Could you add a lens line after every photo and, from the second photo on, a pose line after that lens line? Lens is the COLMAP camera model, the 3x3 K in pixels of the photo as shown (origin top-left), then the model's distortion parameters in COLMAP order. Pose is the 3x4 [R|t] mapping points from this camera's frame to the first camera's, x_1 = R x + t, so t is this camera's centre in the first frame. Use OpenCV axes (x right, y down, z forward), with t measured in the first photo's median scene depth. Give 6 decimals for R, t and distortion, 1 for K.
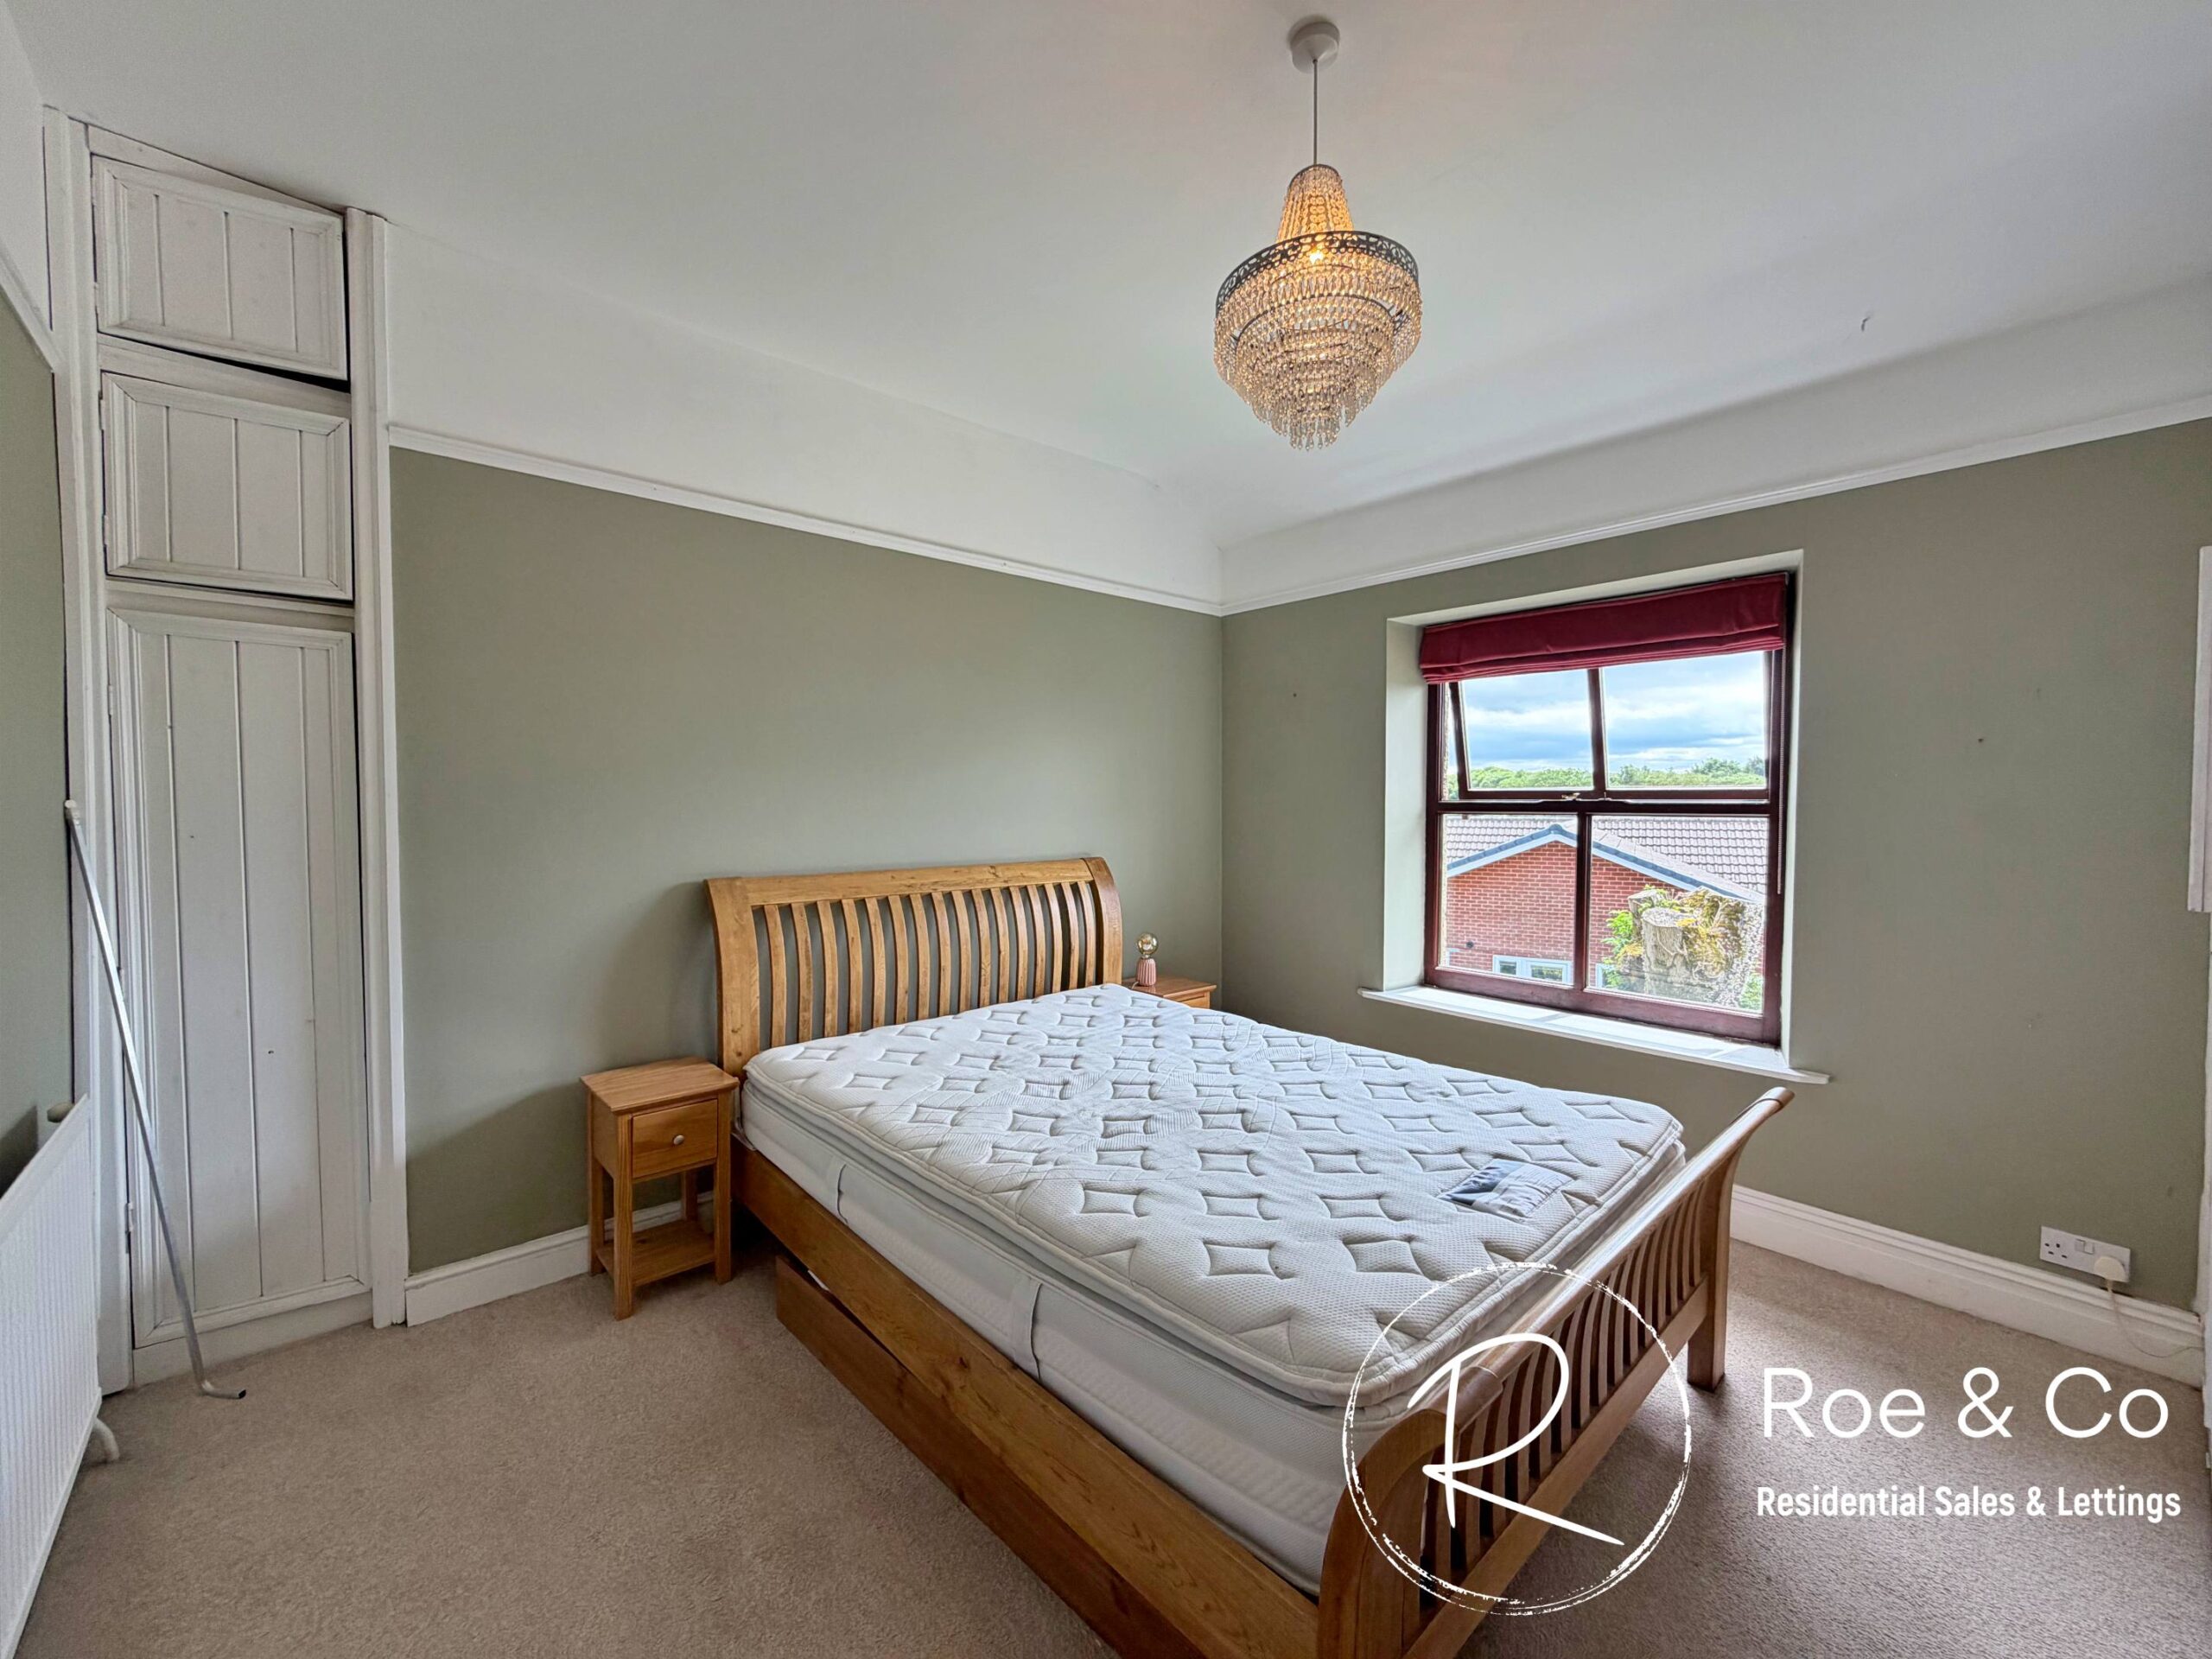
lens RADIAL K [[883.4, 0, 1104.4], [0, 883.4, 835.7], [0, 0, 1]] dist [0.009904, 0.000112]
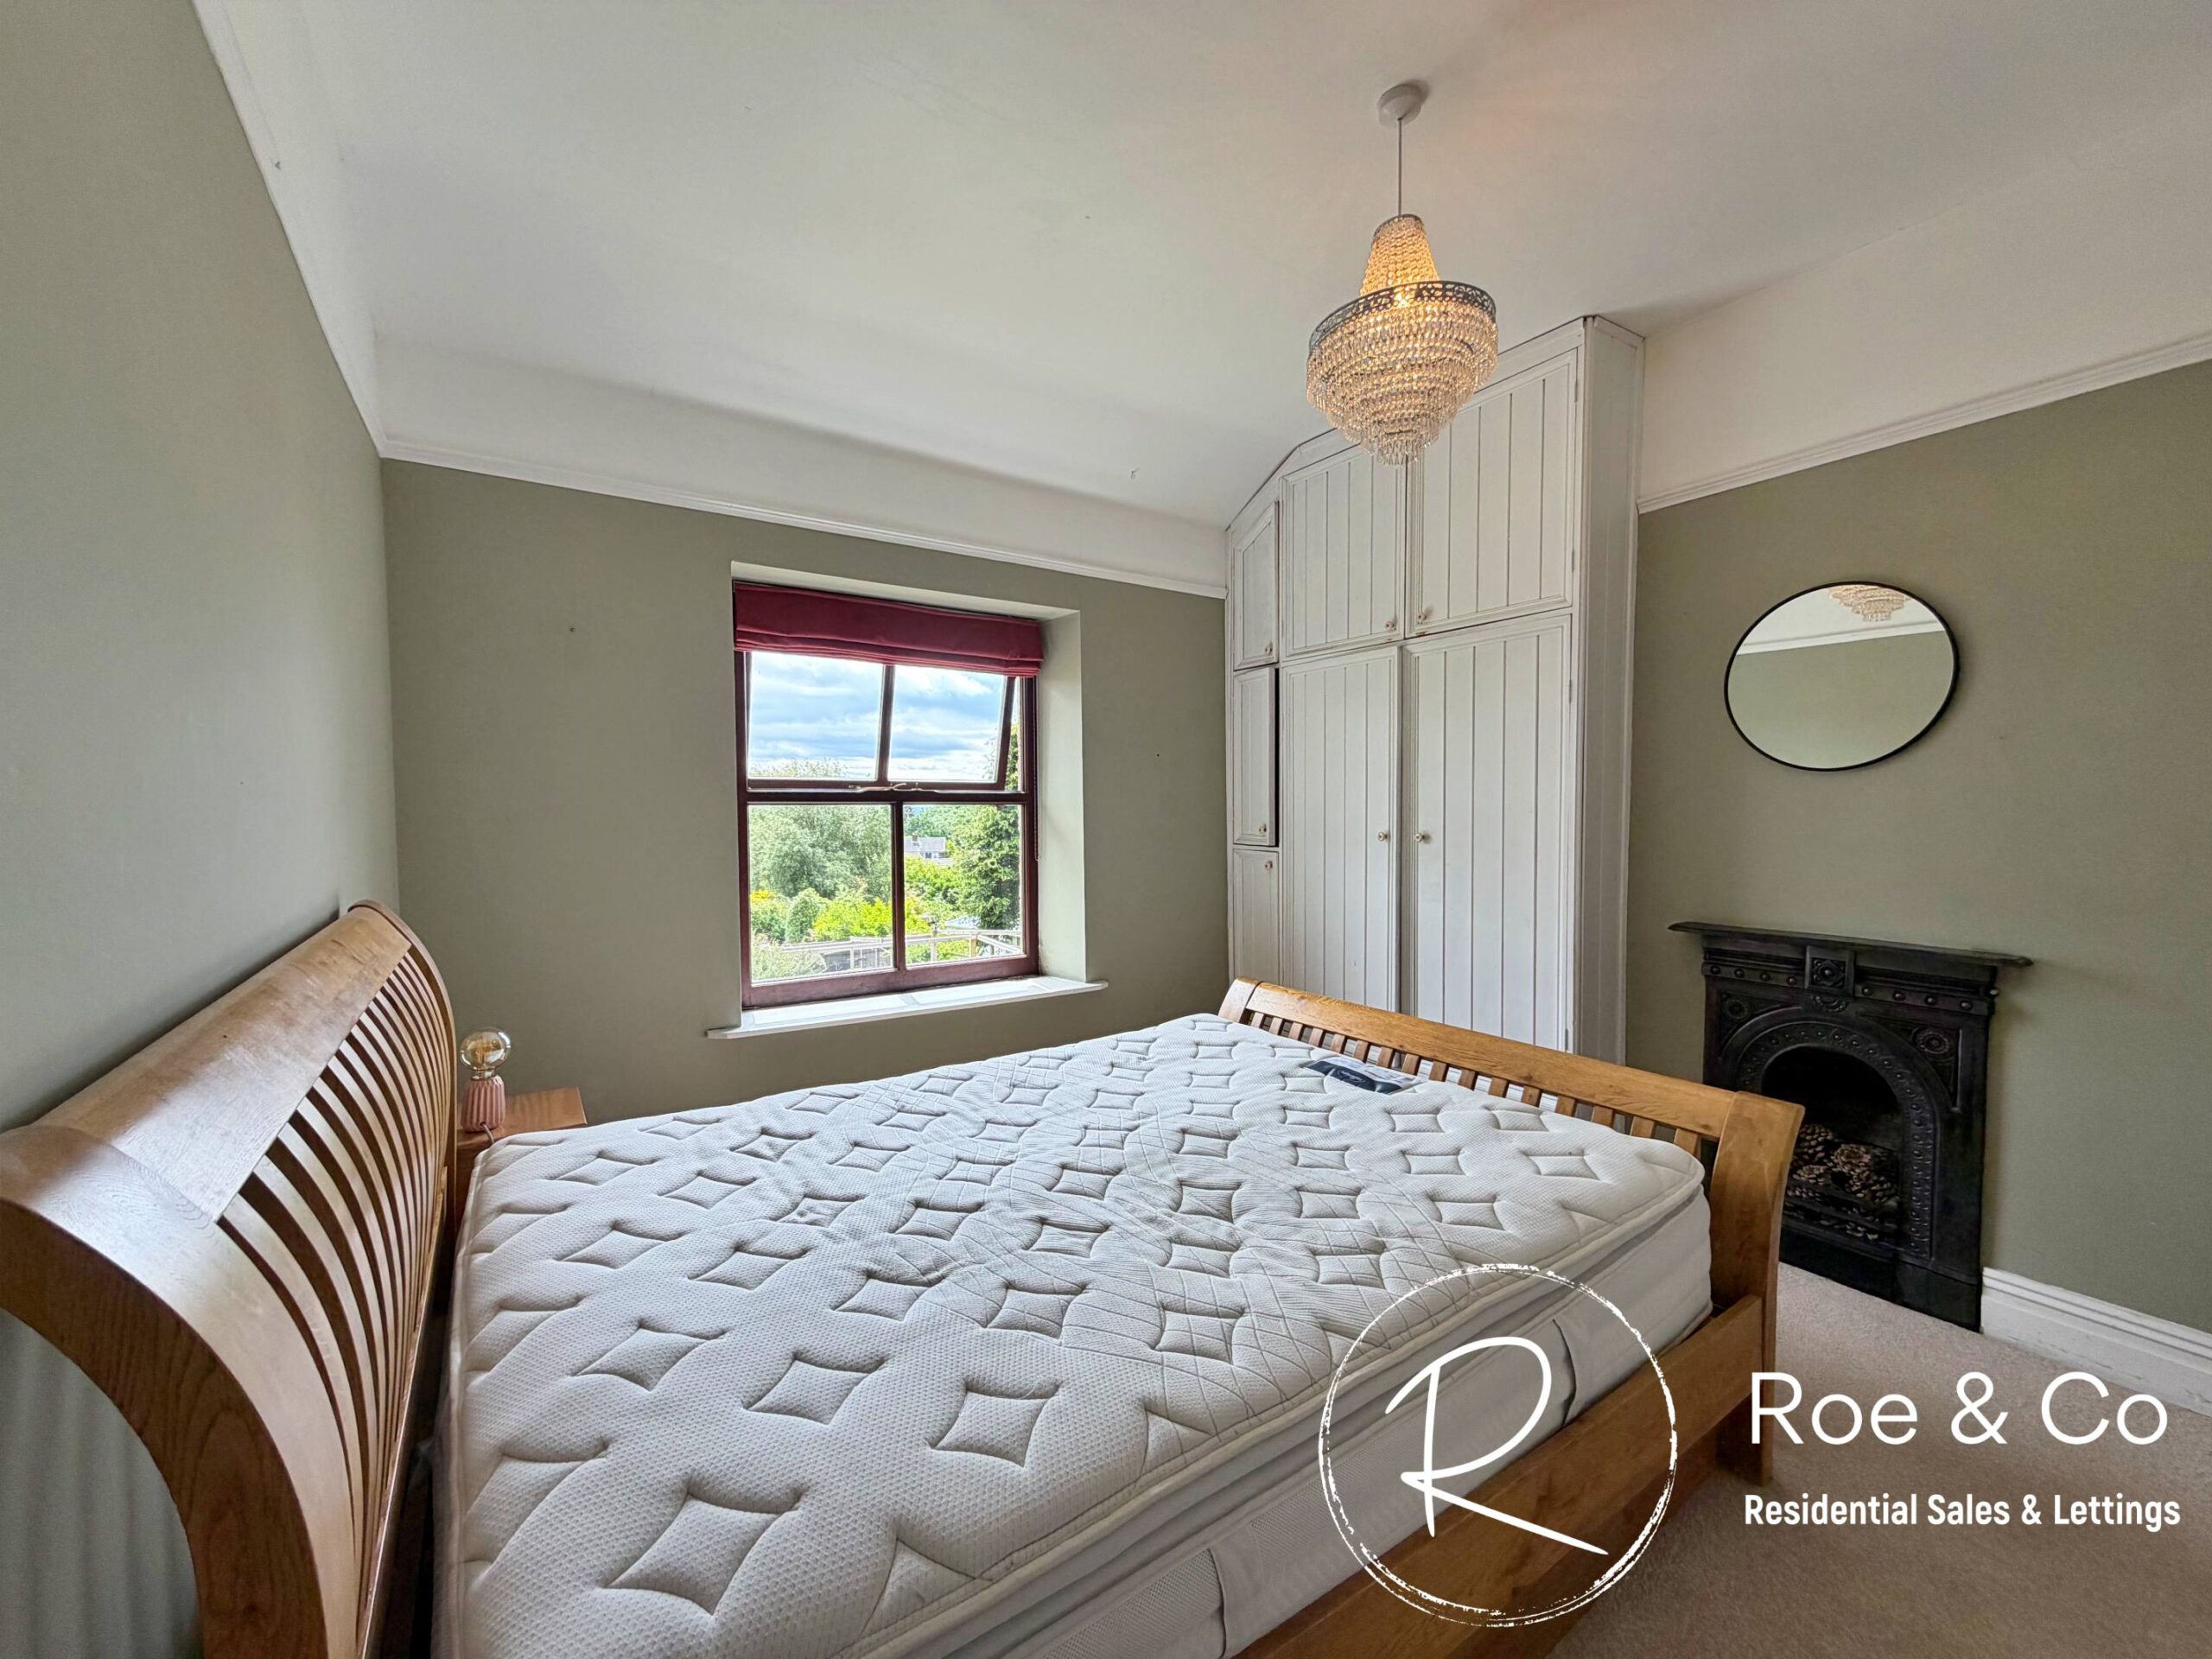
lens RADIAL K [[883.4, 0, 1104.4], [0, 883.4, 835.7], [0, 0, 1]] dist [0.009904, 0.000112]
pose [[0.139245, -0.038220, 0.989520, -0.556528], [0.039468, 0.998675, 0.033020, -0.011993], [-0.989471, 0.034457, 0.140569, 0.731452]]
